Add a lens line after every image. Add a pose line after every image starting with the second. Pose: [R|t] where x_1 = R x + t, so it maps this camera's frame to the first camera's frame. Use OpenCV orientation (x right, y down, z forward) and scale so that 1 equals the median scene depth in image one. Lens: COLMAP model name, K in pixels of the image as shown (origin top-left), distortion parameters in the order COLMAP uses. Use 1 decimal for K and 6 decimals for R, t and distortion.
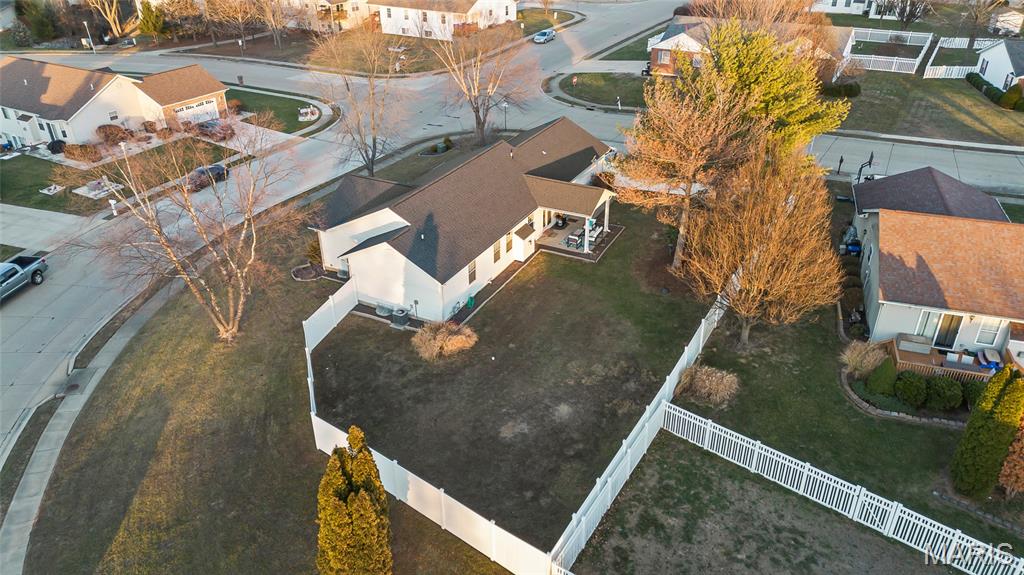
lens RADIAL K [[741.6, 0, 512.0], [0, 741.6, 287.5], [0, 0, 1]] dist [0.100900, -0.108124]
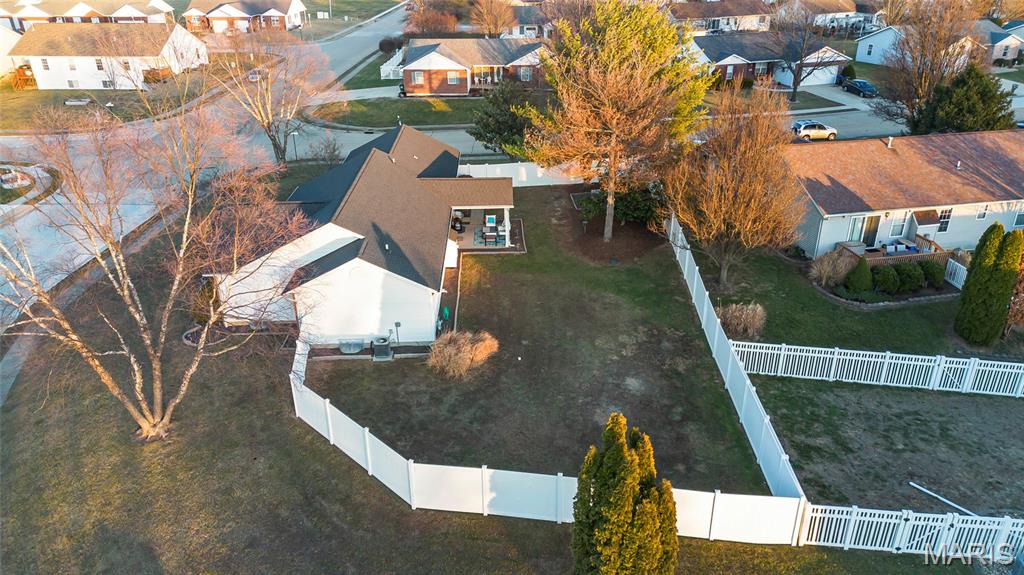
lens RADIAL K [[737.5, 0, 521.9], [0, 737.5, 288.3], [0, 0, 1]] dist [0.074787, -0.055241]
pose [[0.866898, -0.209129, 0.452496, -0.405504], [0.242115, 0.970124, -0.015487, 0.029180], [-0.435738, 0.122982, 0.891632, 0.211739]]
